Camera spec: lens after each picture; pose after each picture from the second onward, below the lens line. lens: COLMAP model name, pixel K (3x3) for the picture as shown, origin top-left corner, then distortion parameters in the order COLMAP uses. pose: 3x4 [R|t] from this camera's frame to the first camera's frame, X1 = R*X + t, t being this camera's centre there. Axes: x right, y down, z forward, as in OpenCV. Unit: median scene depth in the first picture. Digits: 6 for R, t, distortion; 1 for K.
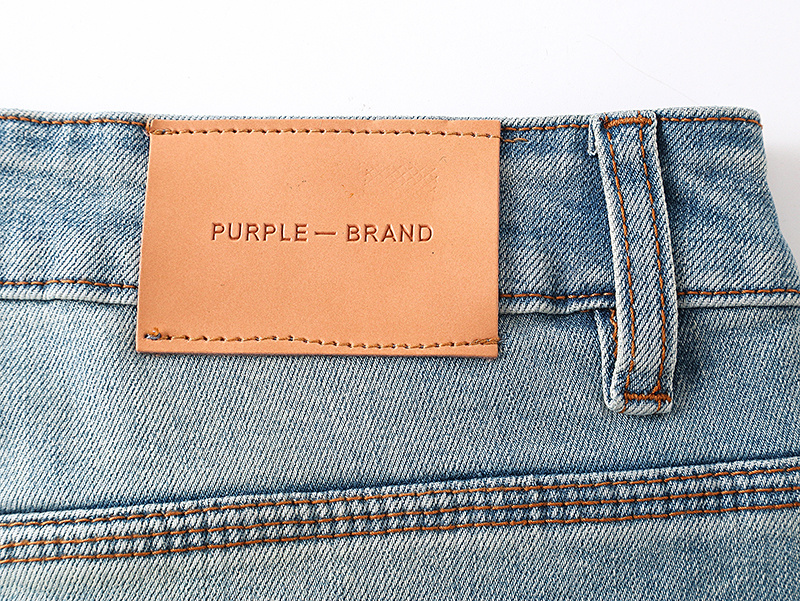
lens RADIAL K [[1349.4, 0, 400.0], [0, 1349.4, 300.5], [0, 0, 1]] dist [-0.098165, 0.067396]
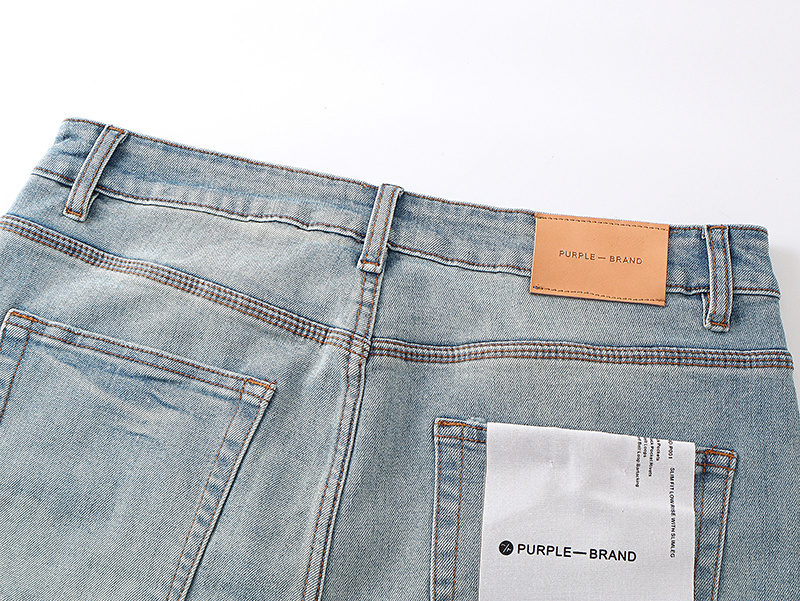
lens RADIAL K [[1349.4, 0, 400.0], [0, 1349.4, 300.5], [0, 0, 1]] dist [-0.098165, 0.067396]
pose [[0.994389, 0.093172, -0.050103, -0.321717], [-0.101505, 0.973739, -0.203787, 0.635907], [0.029800, 0.207729, 0.977732, -1.653261]]
